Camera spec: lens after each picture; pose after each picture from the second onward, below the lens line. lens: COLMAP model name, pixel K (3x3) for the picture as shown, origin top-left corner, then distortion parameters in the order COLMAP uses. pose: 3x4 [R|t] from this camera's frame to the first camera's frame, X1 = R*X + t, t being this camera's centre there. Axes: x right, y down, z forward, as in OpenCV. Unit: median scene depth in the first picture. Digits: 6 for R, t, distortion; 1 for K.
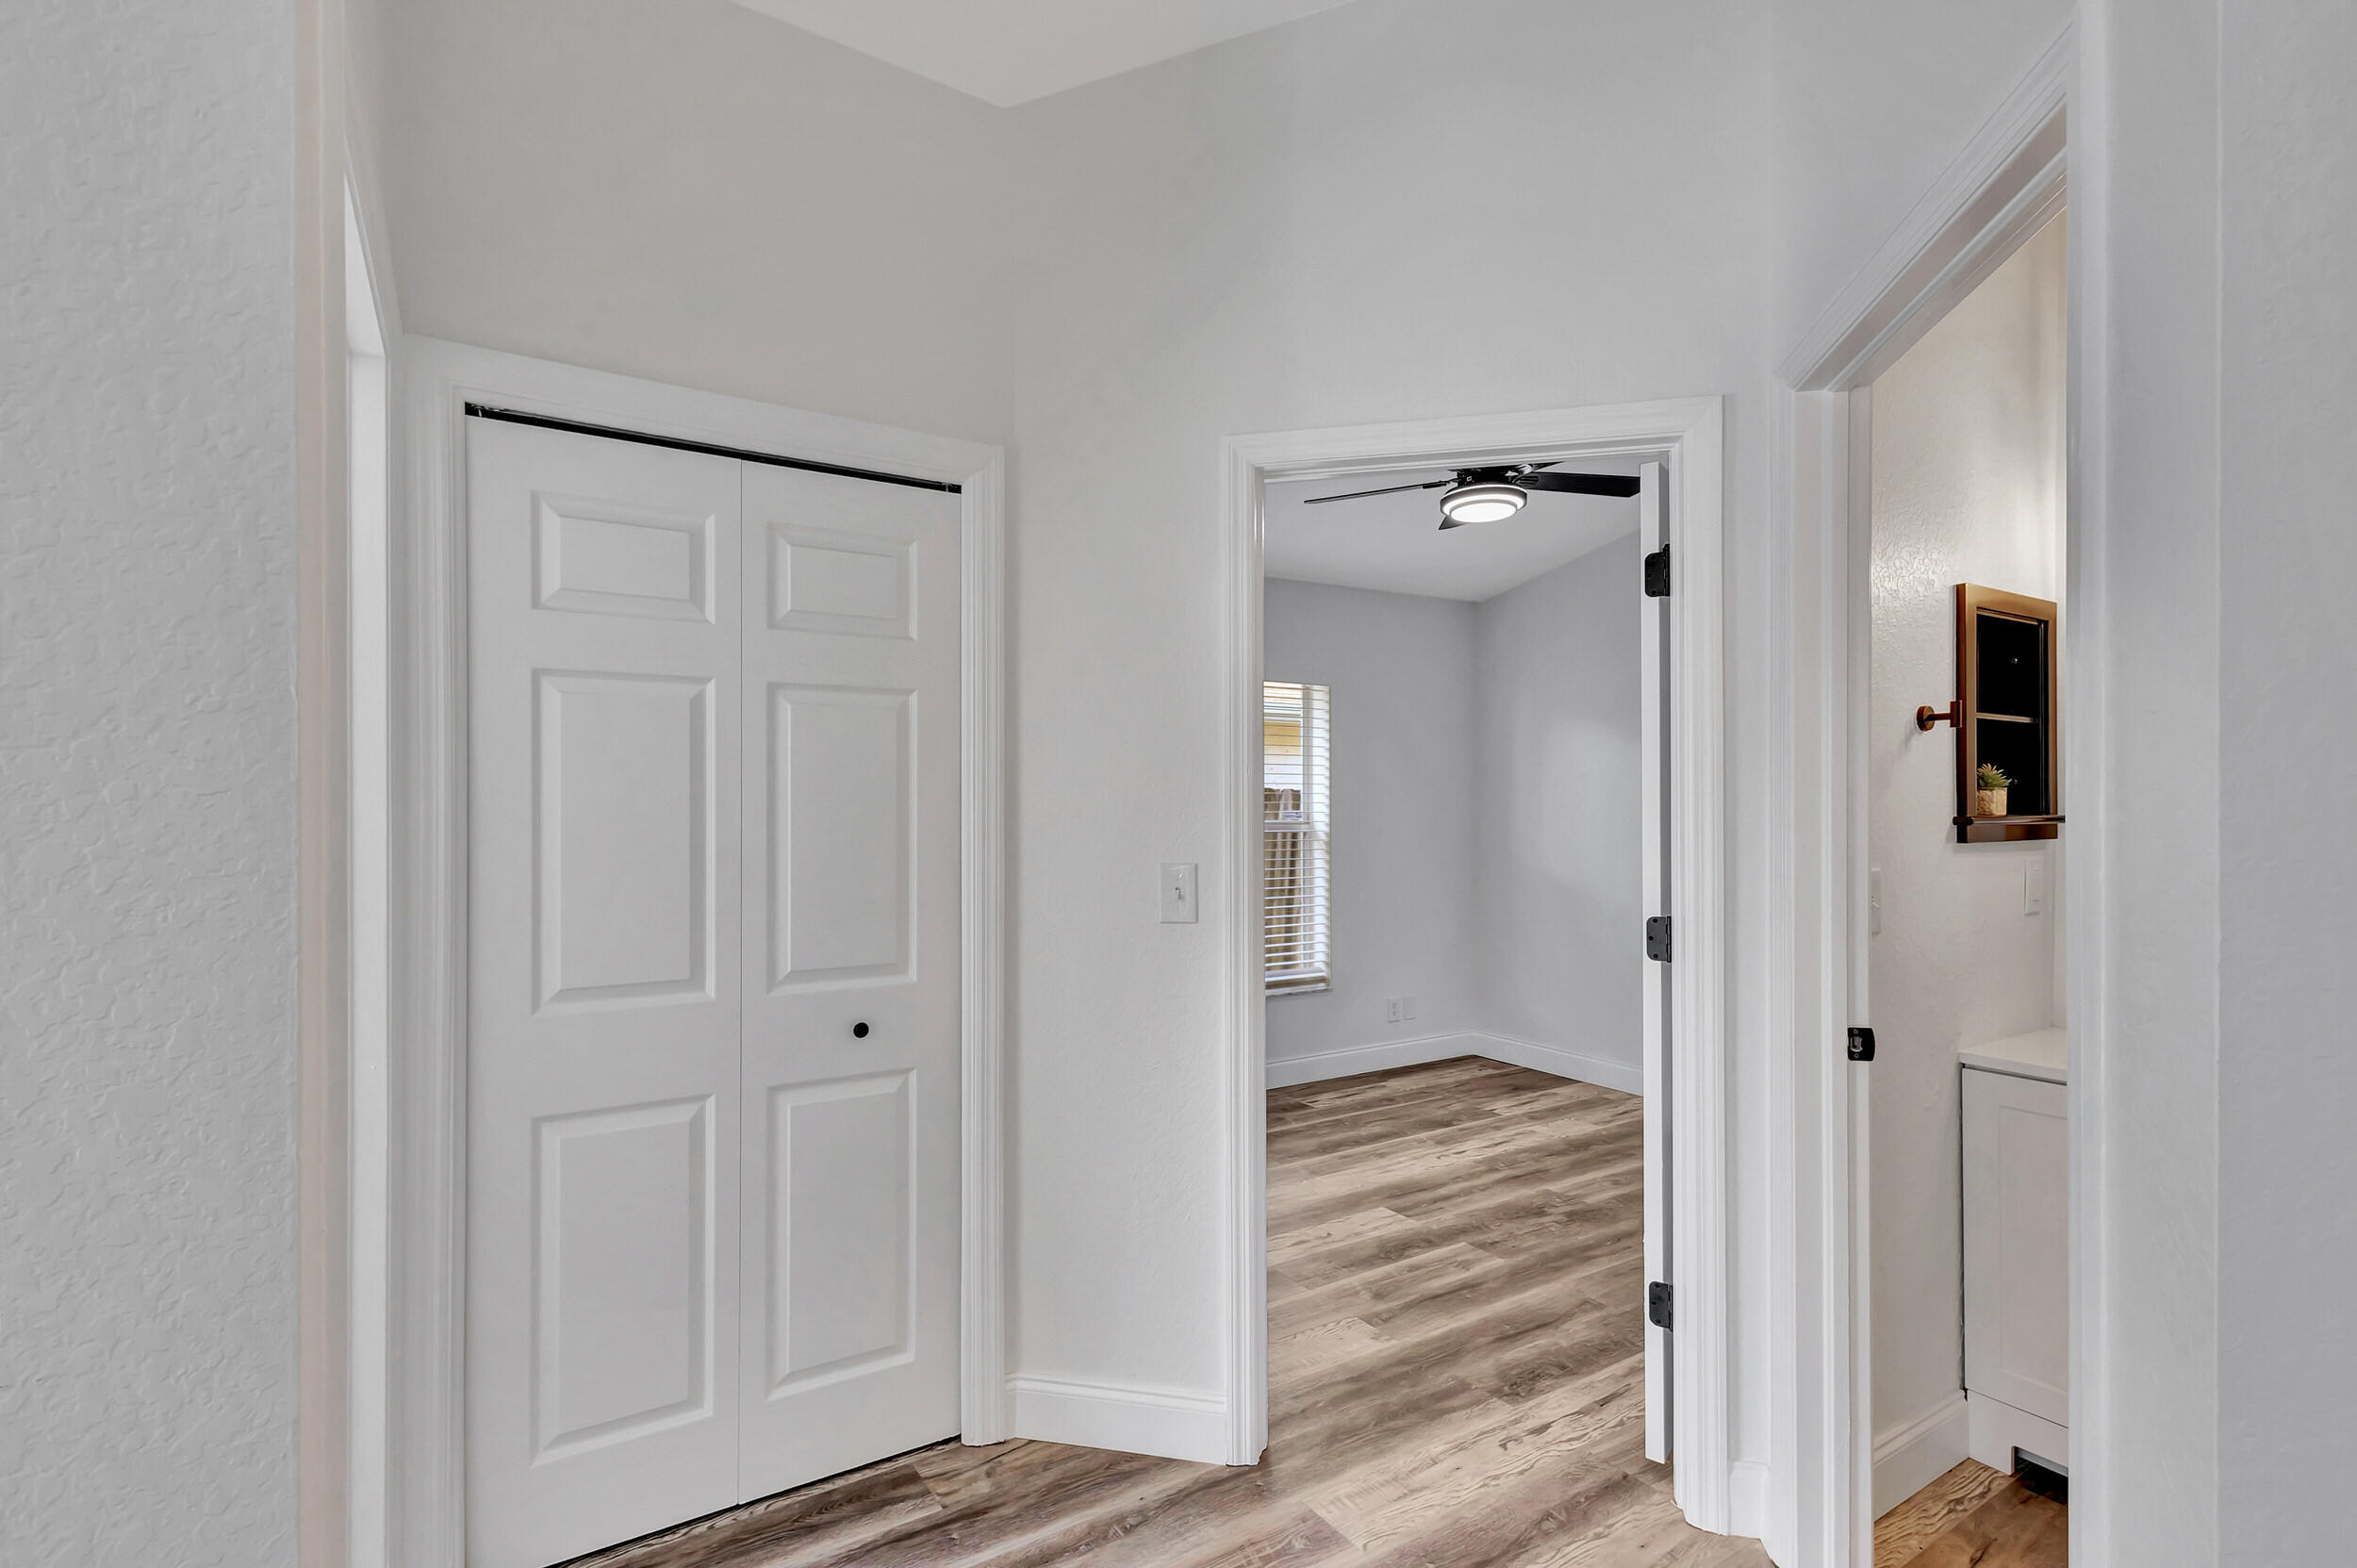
lens RADIAL K [[1092.1, 0, 1175.4], [0, 1092.1, 798.5], [0, 0, 1]] dist [0.004762, -0.001406]
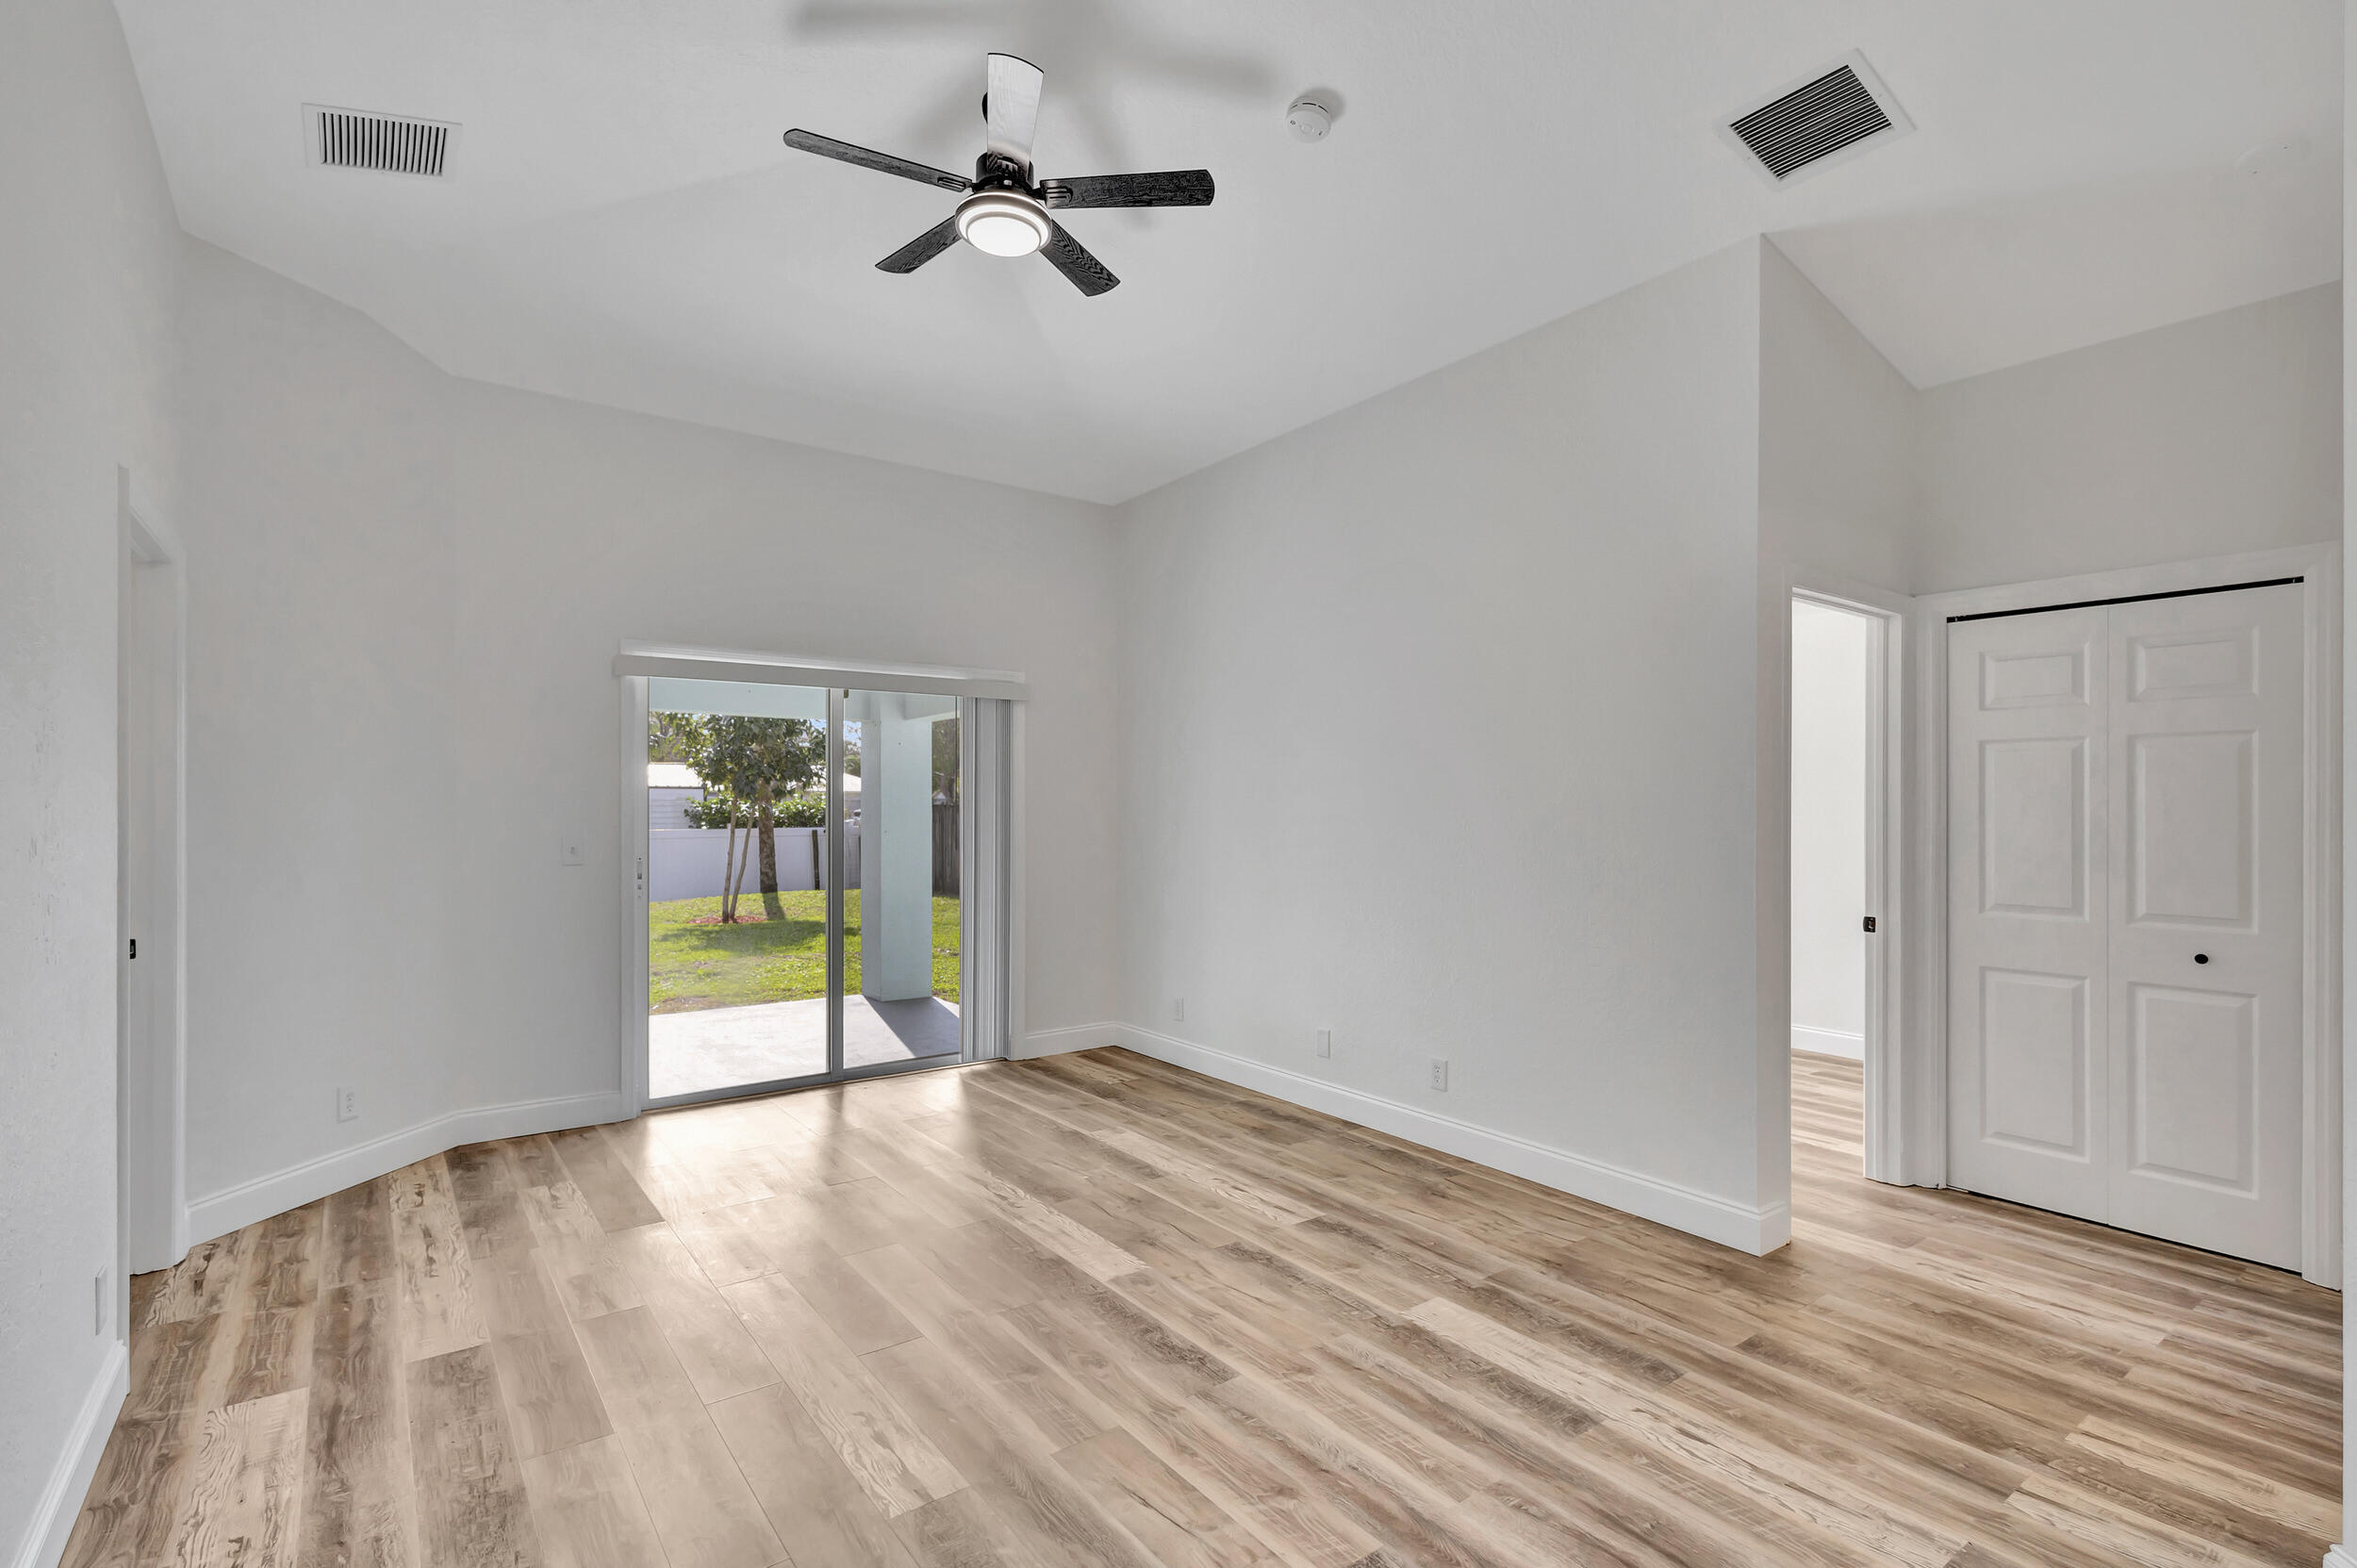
lens RADIAL K [[1092.1, 0, 1163.4], [0, 1092.1, 789.8], [0, 0, 1]] dist [0.004762, -0.001406]
pose [[0.068066, -0.015987, -0.997553, 1.166613], [-0.007022, 0.999839, -0.016503, 0.012980], [0.997656, 0.008128, 0.067943, -0.557044]]
